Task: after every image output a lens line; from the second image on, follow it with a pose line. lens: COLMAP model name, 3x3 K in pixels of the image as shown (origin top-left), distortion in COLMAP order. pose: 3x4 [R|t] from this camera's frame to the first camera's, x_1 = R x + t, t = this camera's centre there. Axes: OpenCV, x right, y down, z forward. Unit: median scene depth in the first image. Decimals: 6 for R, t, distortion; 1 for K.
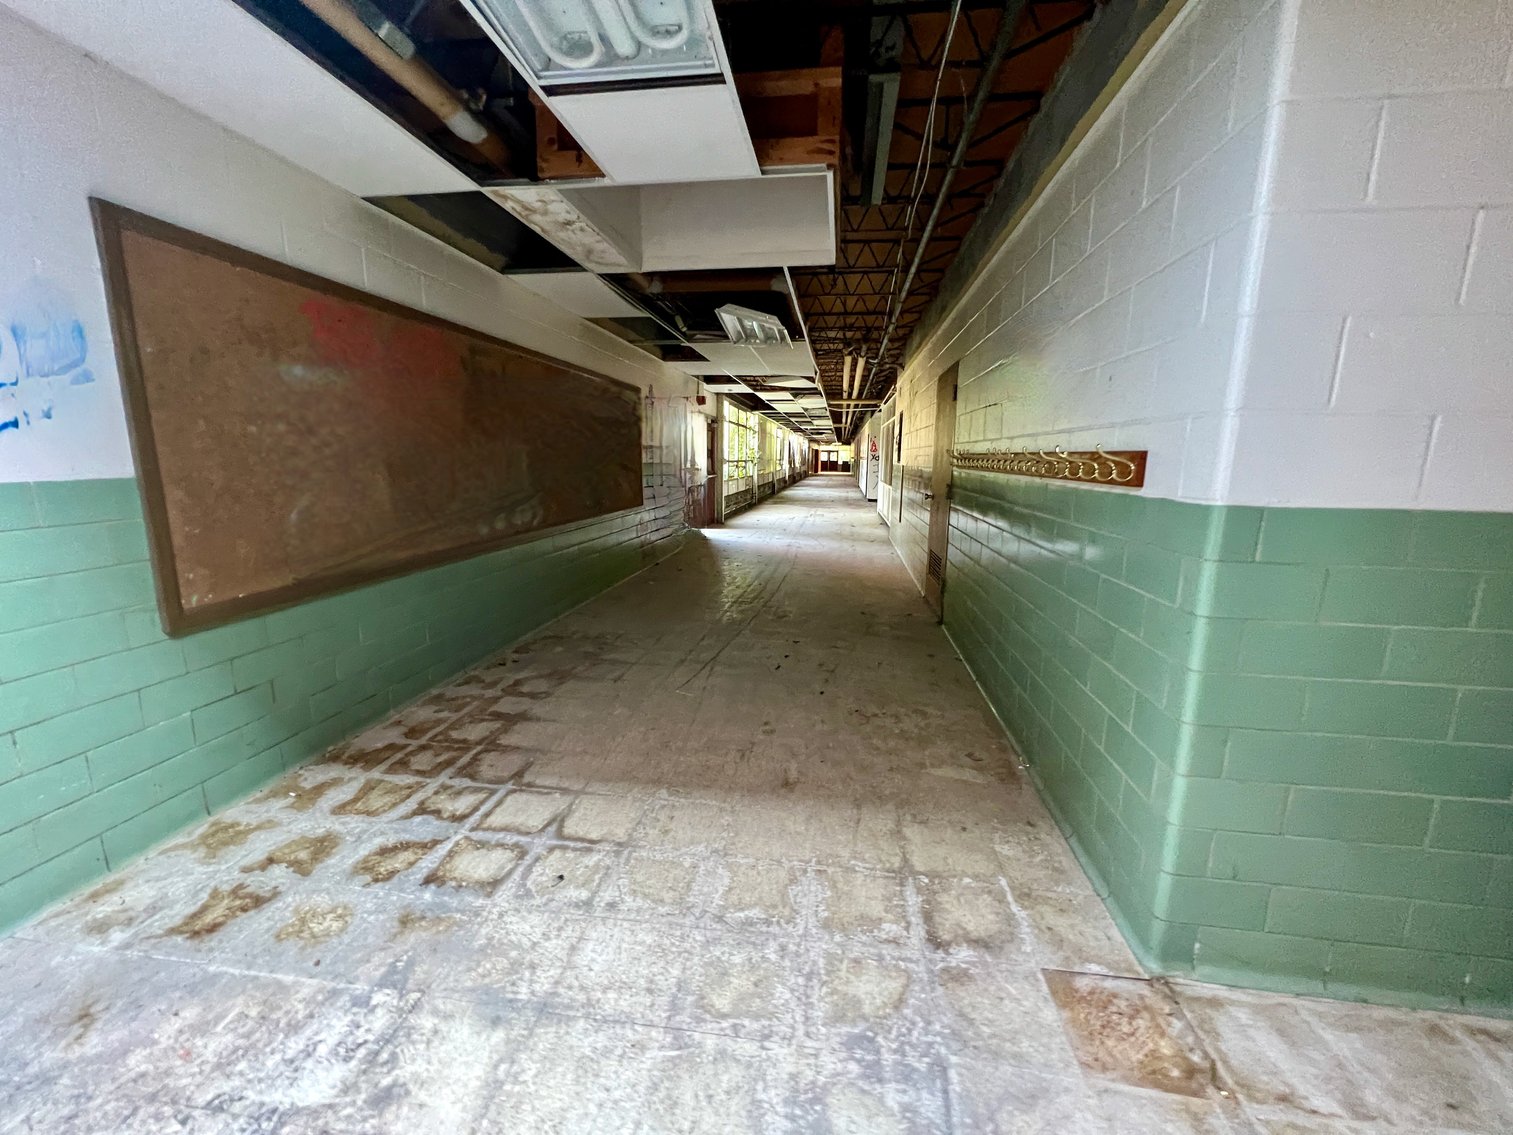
lens RADIAL K [[606.5, 0, 755.9], [0, 606.5, 568.7], [0, 0, 1]] dist [-0.000719, -0.000173]
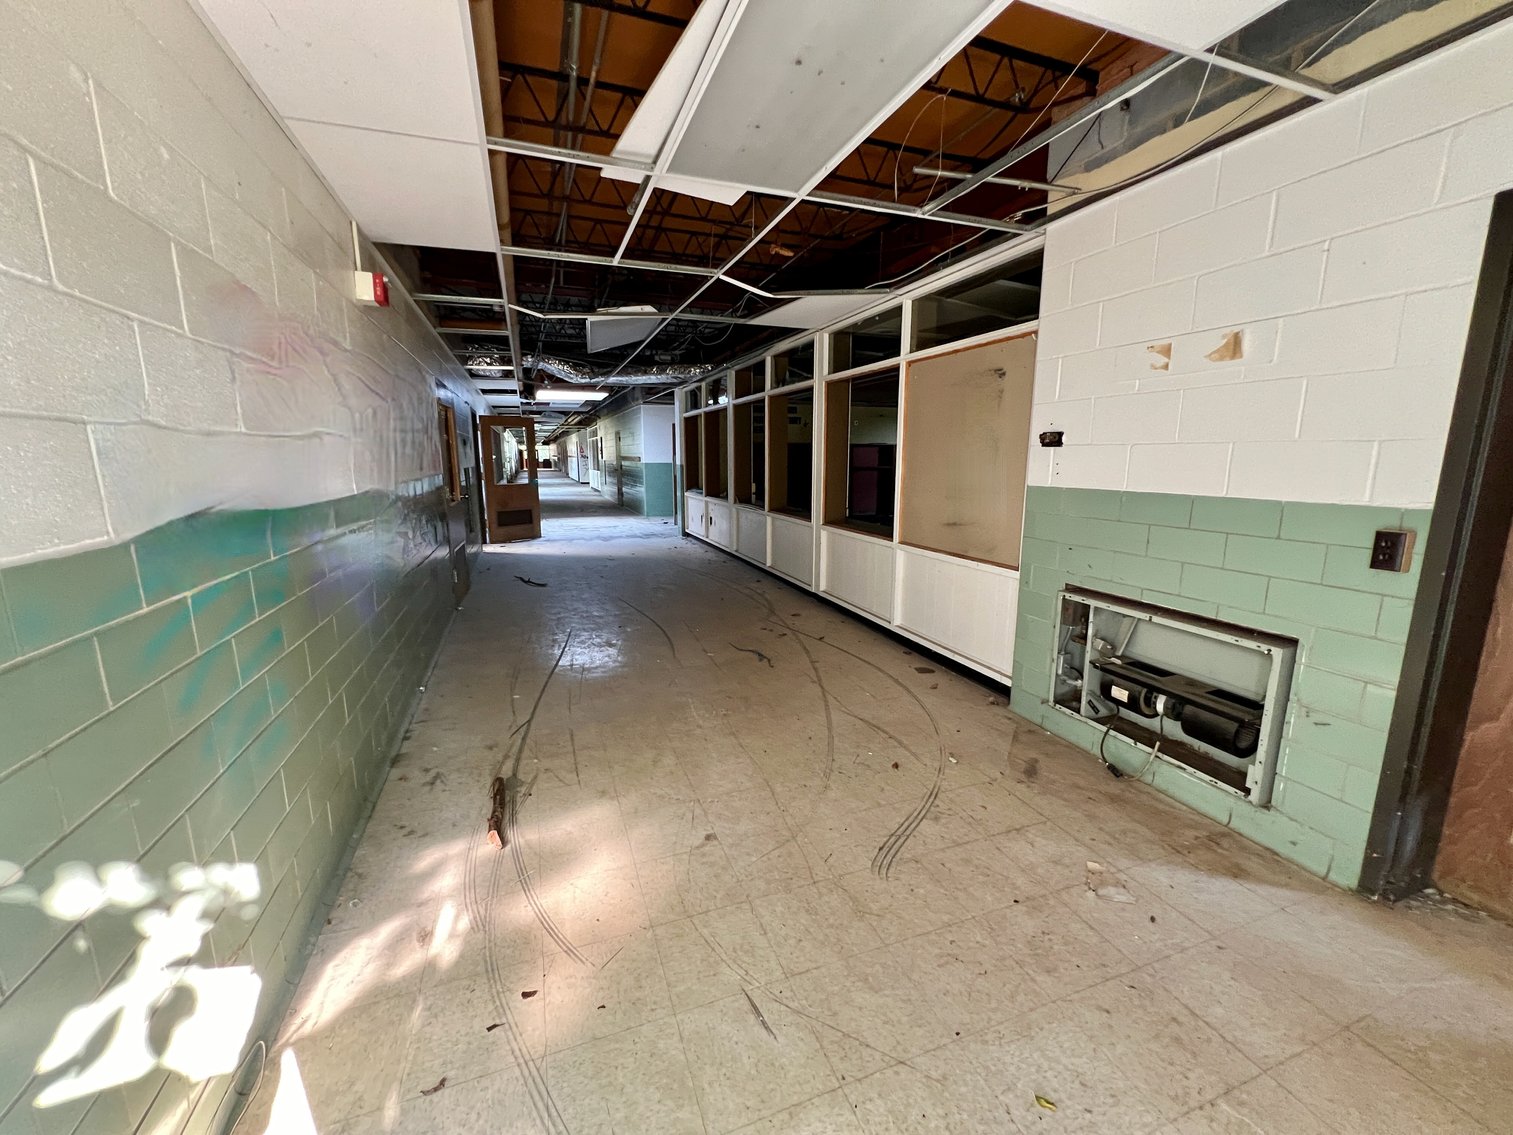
lens RADIAL K [[606.5, 0, 756.7], [0, 606.5, 568.5], [0, 0, 1]] dist [-0.000719, -0.000173]
pose [[0.879379, -0.092449, 0.467061, -0.241180], [0.090451, 0.995541, 0.026756, 0.152073], [-0.467452, 0.018718, 0.883820, -0.867056]]
